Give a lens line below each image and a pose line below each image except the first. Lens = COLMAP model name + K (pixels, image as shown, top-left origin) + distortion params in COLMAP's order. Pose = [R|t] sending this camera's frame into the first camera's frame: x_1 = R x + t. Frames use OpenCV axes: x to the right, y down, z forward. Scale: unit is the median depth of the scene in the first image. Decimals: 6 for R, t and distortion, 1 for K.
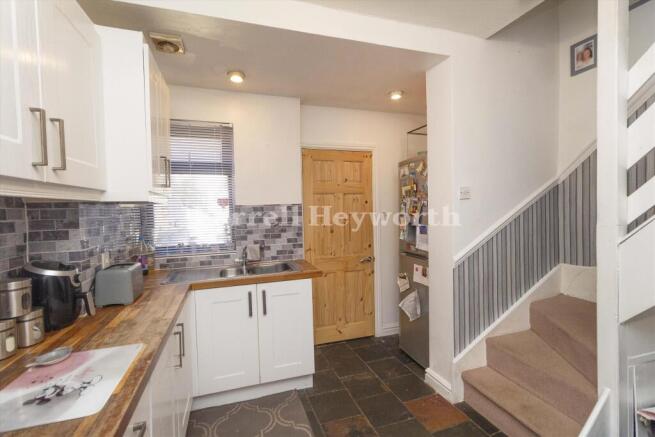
lens RADIAL K [[302.4, 0, 327.5], [0, 302.4, 218.5], [0, 0, 1]] dist [0.003224, 0.000151]
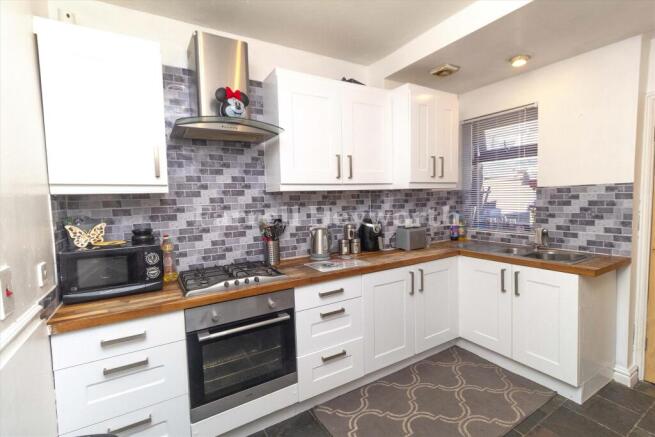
lens RADIAL K [[292.9, 0, 327.5], [0, 292.9, 218.5], [0, 0, 1]] dist [-0.002271, -0.000177]
pose [[0.222452, 0.083334, -0.971376, 0.576290], [-0.011341, 0.996494, 0.082892, -0.015258], [0.974878, -0.007423, 0.222617, 0.155154]]
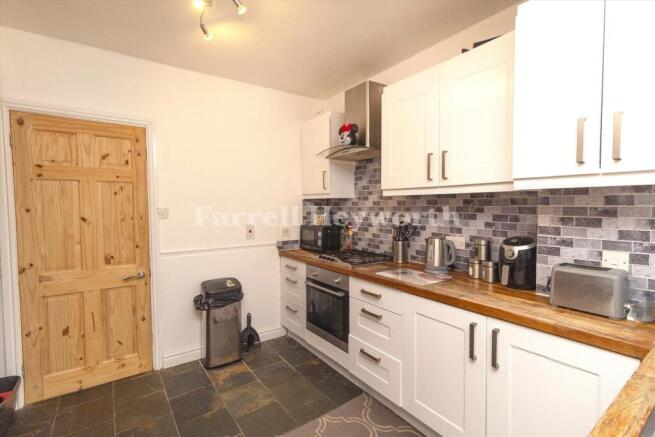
lens RADIAL K [[302.4, 0, 327.5], [0, 302.4, 218.5], [0, 0, 1]] dist [0.003224, 0.000151]
pose [[-0.952428, 0.043038, -0.301710, 0.162759], [0.017524, 0.996074, 0.086769, -0.041088], [0.304260, 0.077354, -0.949443, 1.172195]]
